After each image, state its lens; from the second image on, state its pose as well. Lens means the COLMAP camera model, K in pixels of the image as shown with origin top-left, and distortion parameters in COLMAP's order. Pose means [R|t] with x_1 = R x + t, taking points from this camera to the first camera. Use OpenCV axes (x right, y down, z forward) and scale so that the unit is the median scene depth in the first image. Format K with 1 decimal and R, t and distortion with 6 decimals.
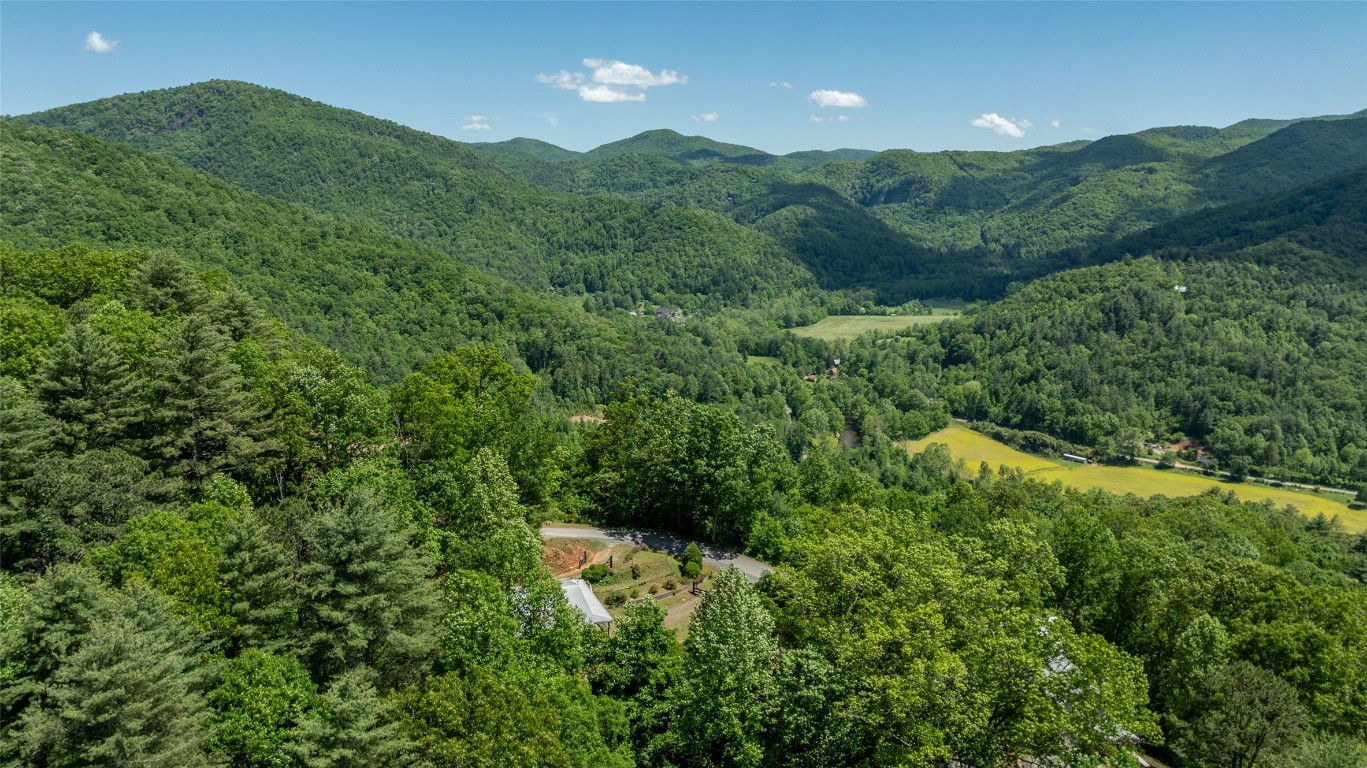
lens RADIAL K [[962.0, 0, 683.5], [0, 962.0, 384.0], [0, 0, 1]] dist [-0.019512, -0.006836]
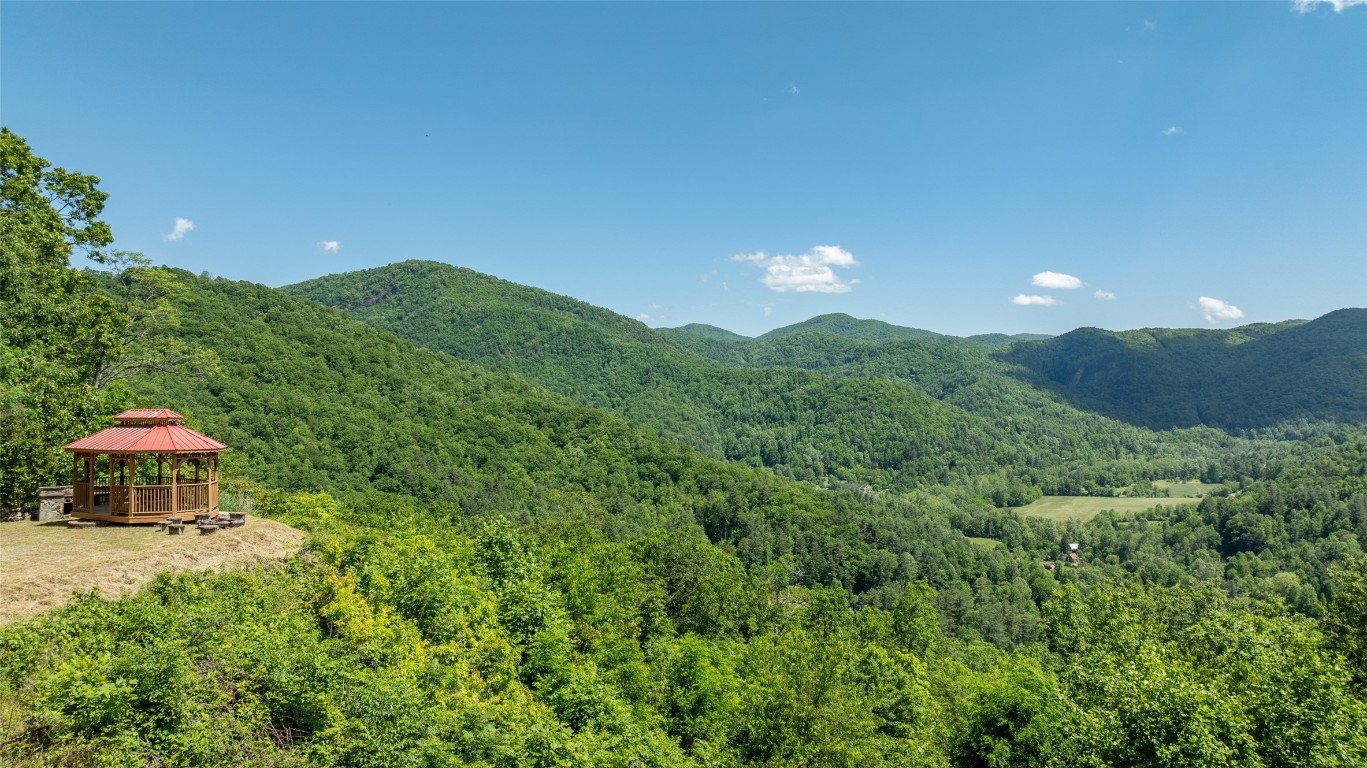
lens RADIAL K [[961.7, 0, 683.5], [0, 961.7, 384.0], [0, 0, 1]] dist [-0.018106, 0.002875]
pose [[0.985034, 0.002560, -0.172340, -0.034999], [-0.035731, 0.981201, -0.189652, 0.010443], [0.168614, 0.192972, 0.966608, 0.153177]]
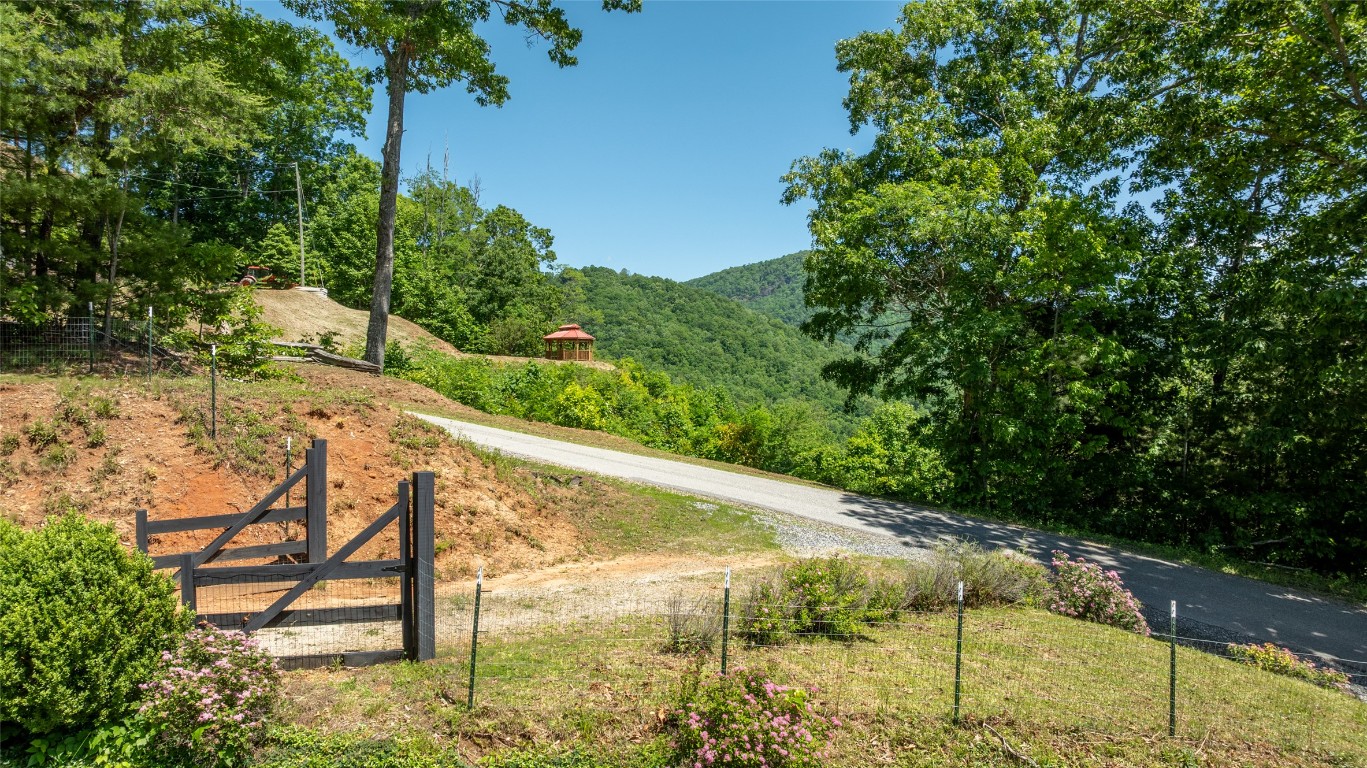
lens RADIAL K [[961.7, 0, 683.5], [0, 961.7, 384.0], [0, 0, 1]] dist [-0.018106, 0.002875]
pose [[0.837672, 0.011237, -0.546058, -0.003059], [-0.108729, 0.983208, -0.146560, 0.022323], [0.535242, 0.182141, 0.824827, 0.117268]]
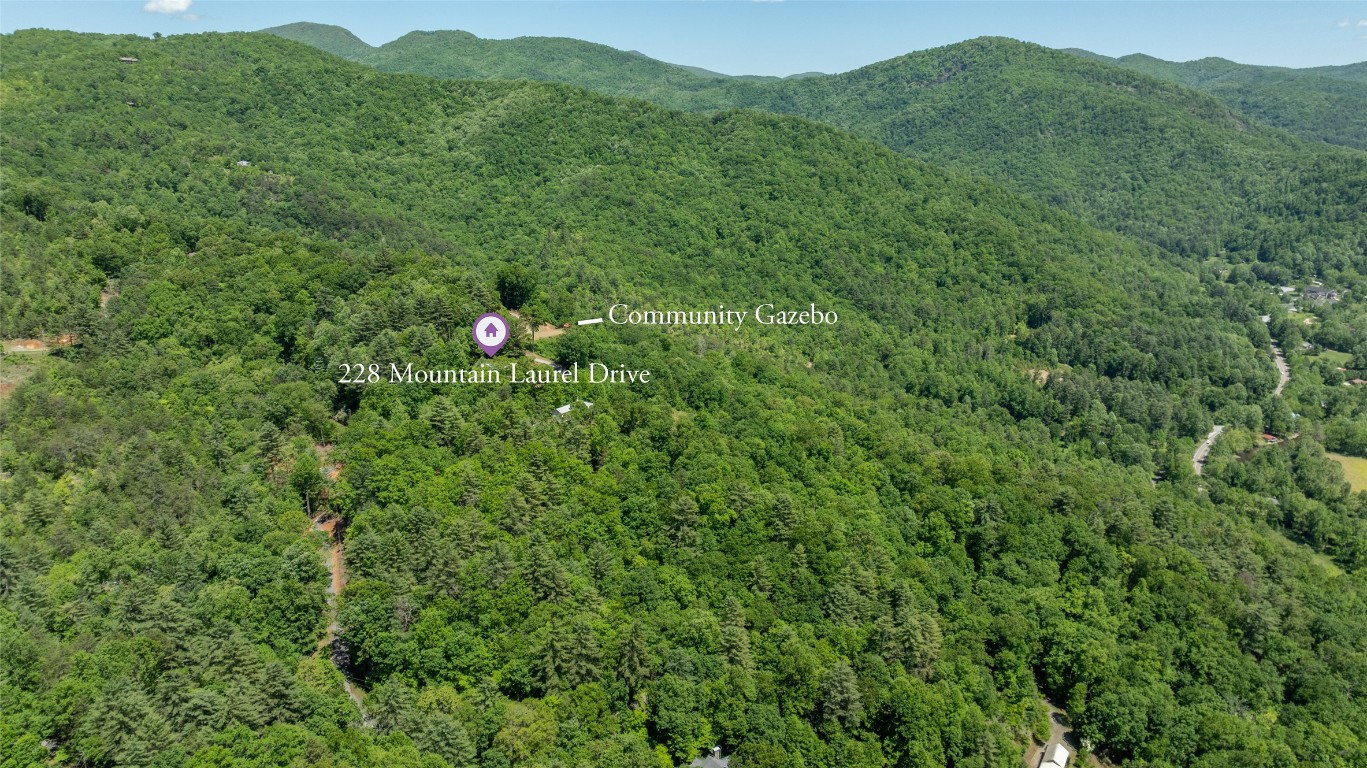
lens RADIAL K [[964.1, 0, 683.5], [0, 964.1, 384.0], [0, 0, 1]] dist [-0.040722, 0.047468]
pose [[0.691241, 0.196069, -0.695516, 0.373131], [-0.141590, 0.980579, 0.135709, -0.043901], [0.708617, 0.004670, 0.705578, -0.157396]]
